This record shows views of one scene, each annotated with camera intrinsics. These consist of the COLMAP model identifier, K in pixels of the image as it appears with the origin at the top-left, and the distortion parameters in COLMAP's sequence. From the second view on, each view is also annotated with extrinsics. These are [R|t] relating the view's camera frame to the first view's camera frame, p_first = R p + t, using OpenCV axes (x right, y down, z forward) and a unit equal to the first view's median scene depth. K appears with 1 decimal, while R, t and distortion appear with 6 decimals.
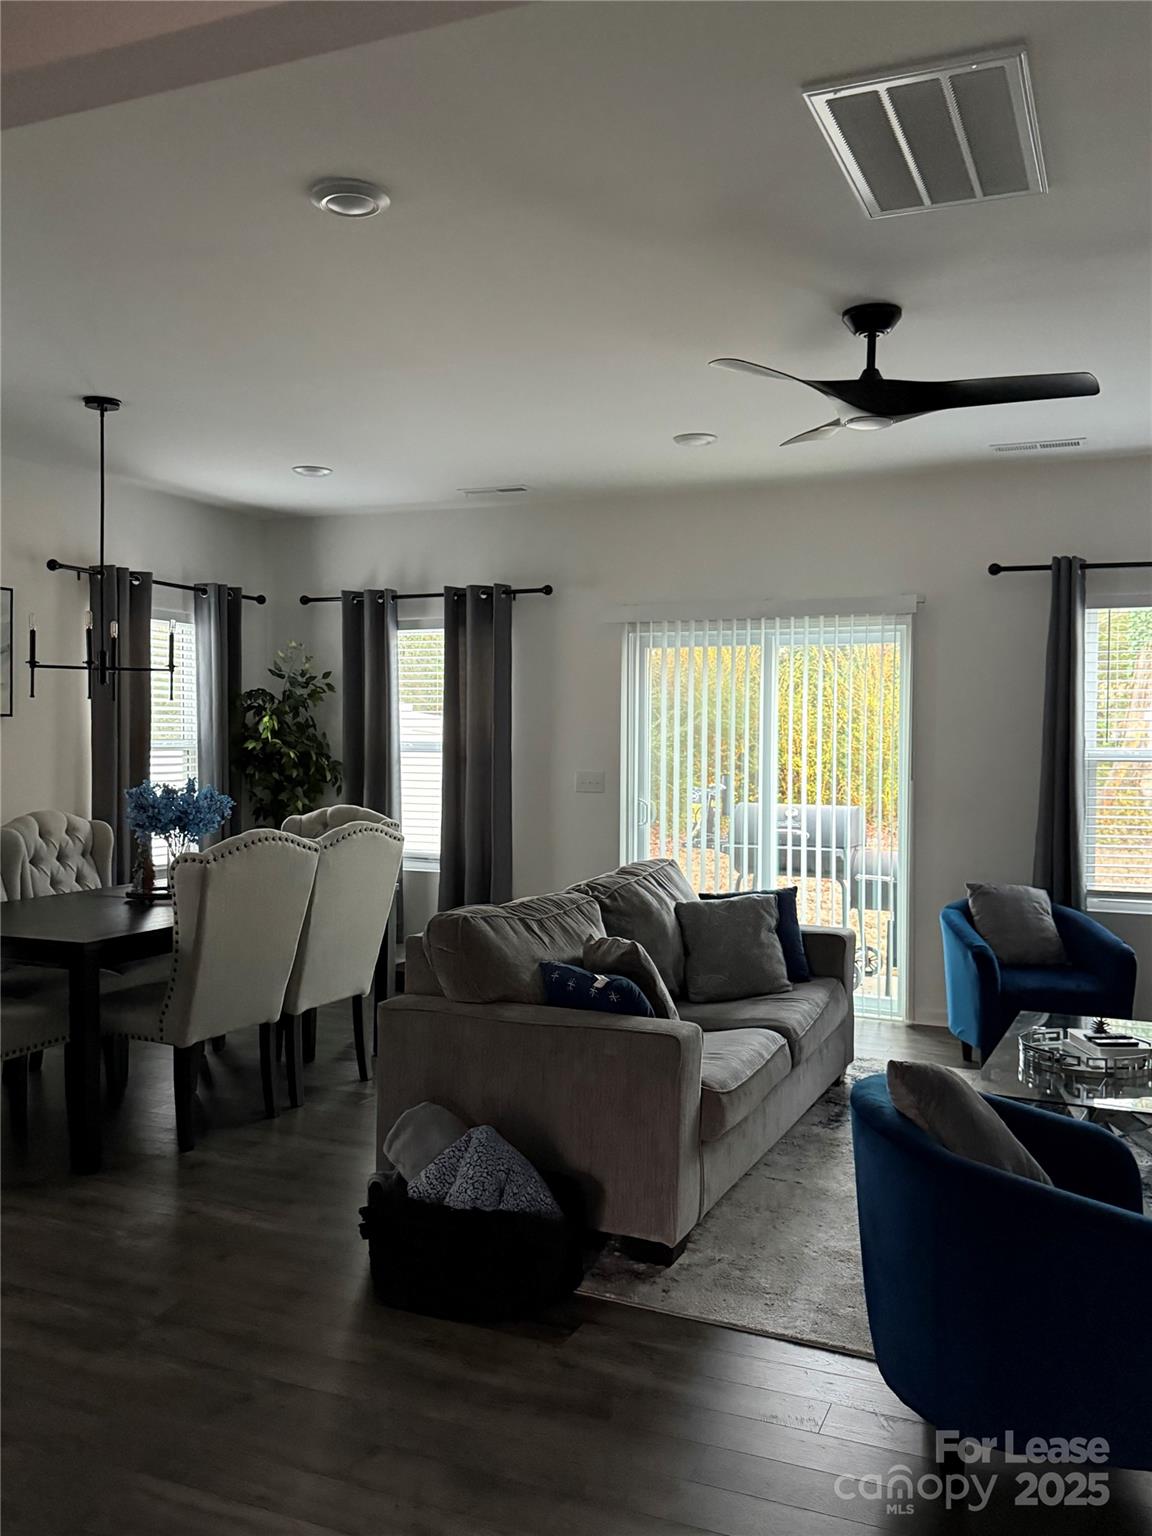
lens RADIAL K [[1241.4, 0, 576.0], [0, 1241.4, 768.0], [0, 0, 1]] dist [0.088660, -0.001830]
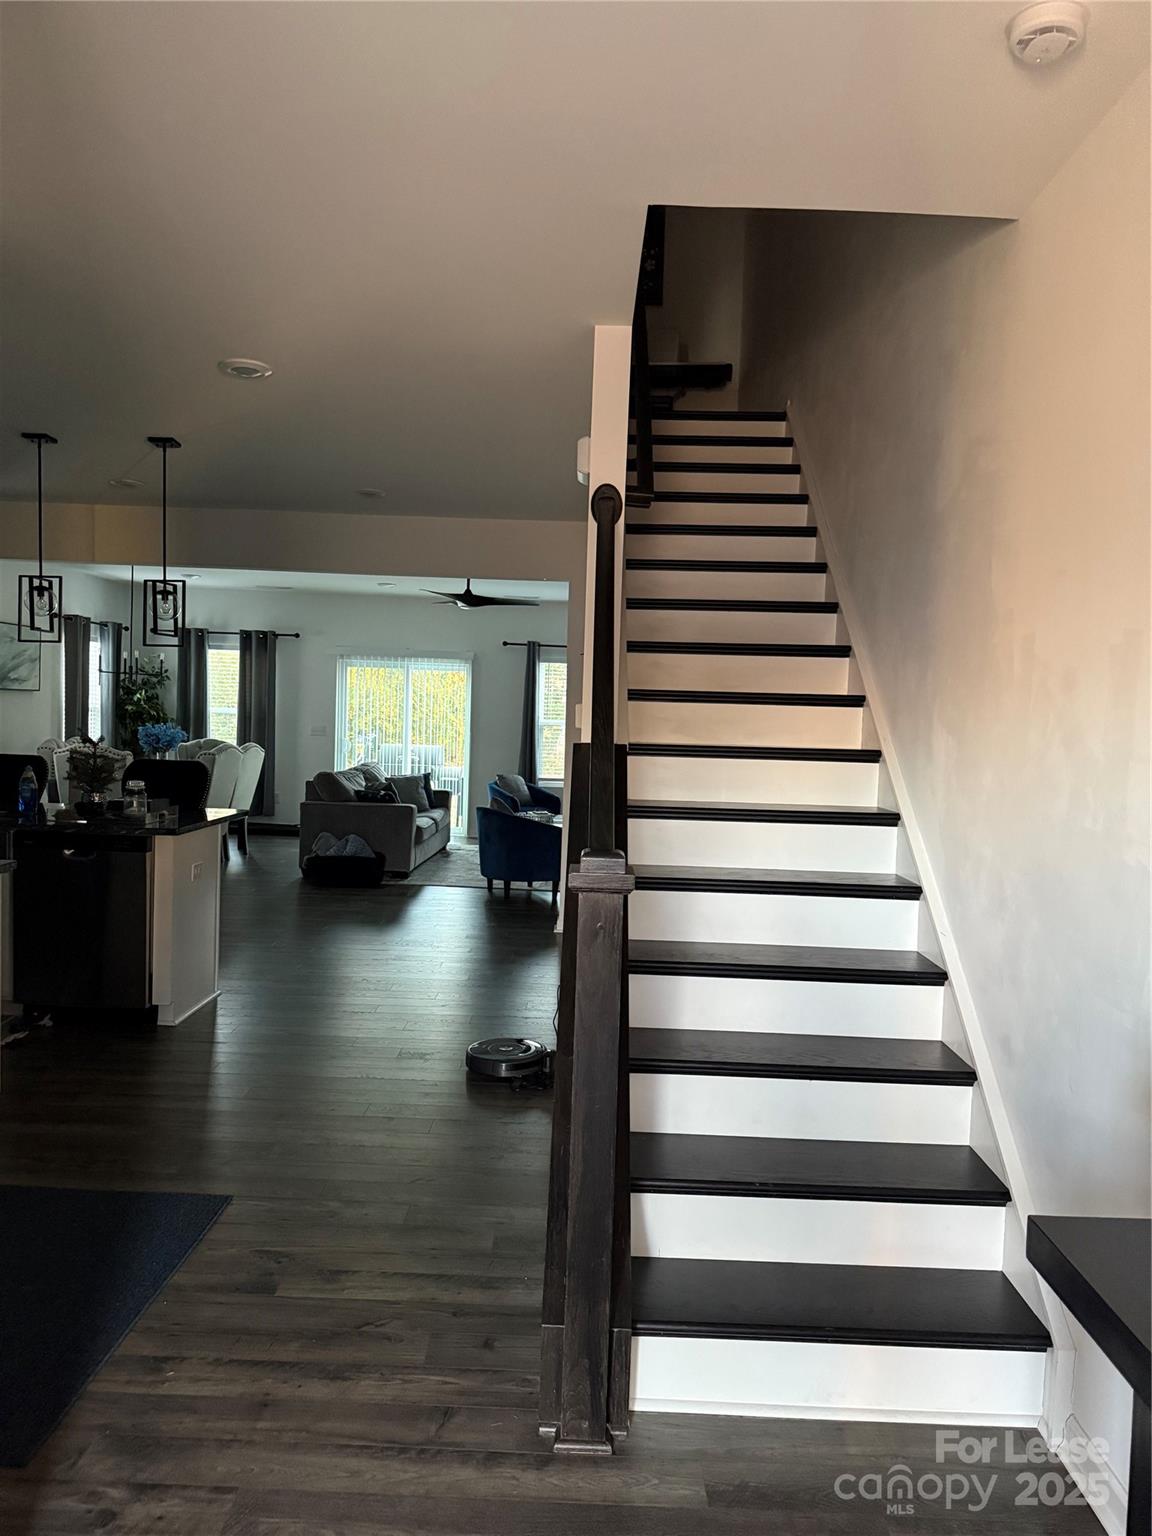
lens RADIAL K [[1070.5, 0, 576.0], [0, 1070.5, 768.0], [0, 0, 1]] dist [0.005340, 0.000257]
pose [[0.921552, 0.005926, 0.388209, -0.291911], [-0.018373, 0.999429, 0.028361, 0.015455], [-0.387819, -0.033269, 0.921135, -0.822200]]
